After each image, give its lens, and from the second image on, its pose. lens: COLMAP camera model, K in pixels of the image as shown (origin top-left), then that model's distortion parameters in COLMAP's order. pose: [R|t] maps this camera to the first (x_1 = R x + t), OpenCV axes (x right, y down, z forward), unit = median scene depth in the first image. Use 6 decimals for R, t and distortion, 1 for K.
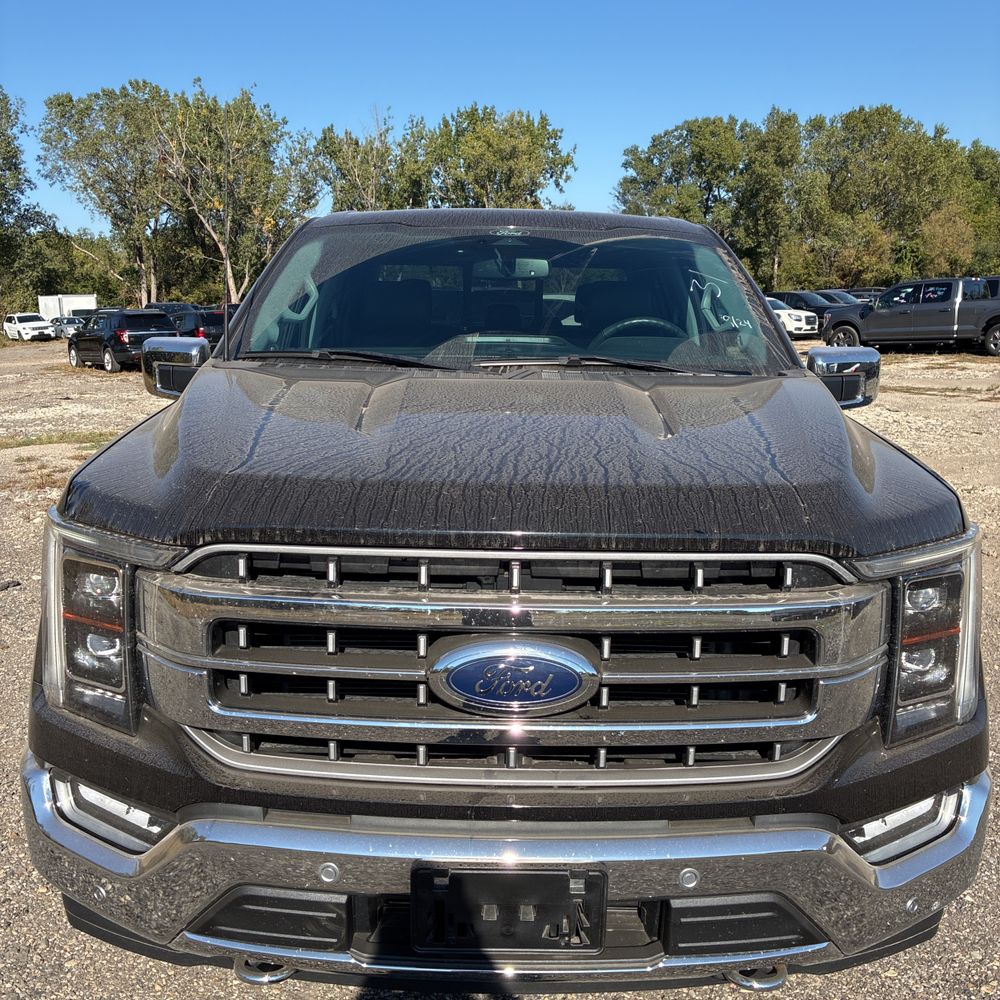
lens RADIAL K [[1015.6, 0, 491.2], [0, 1015.6, 496.3], [0, 0, 1]] dist [0.018802, 0.013200]
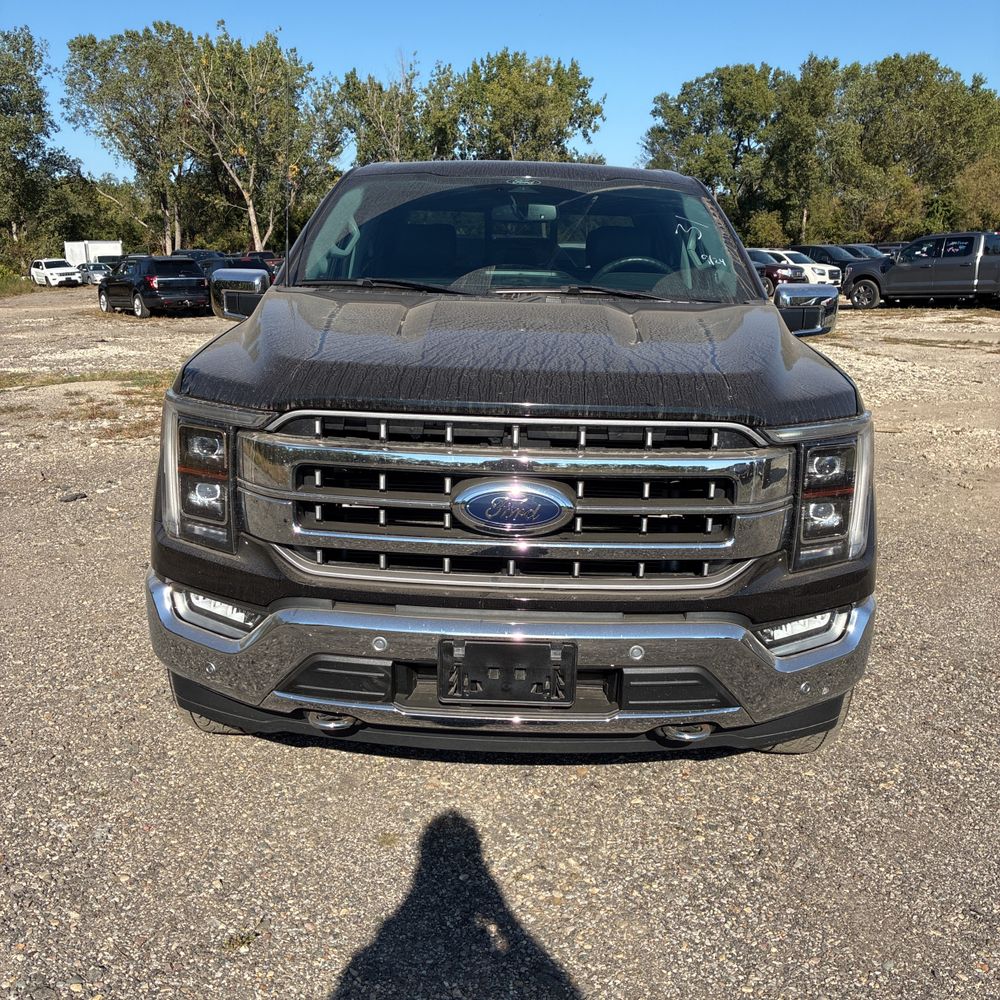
lens RADIAL K [[1013.2, 0, 497.4], [0, 1013.2, 502.4], [0, 0, 1]] dist [0.045923, -0.036378]
pose [[0.999793, 0.014288, -0.014516, 0.014187], [-0.013531, 0.998610, 0.050938, 0.069096], [0.015223, -0.050731, 0.998596, -0.261890]]
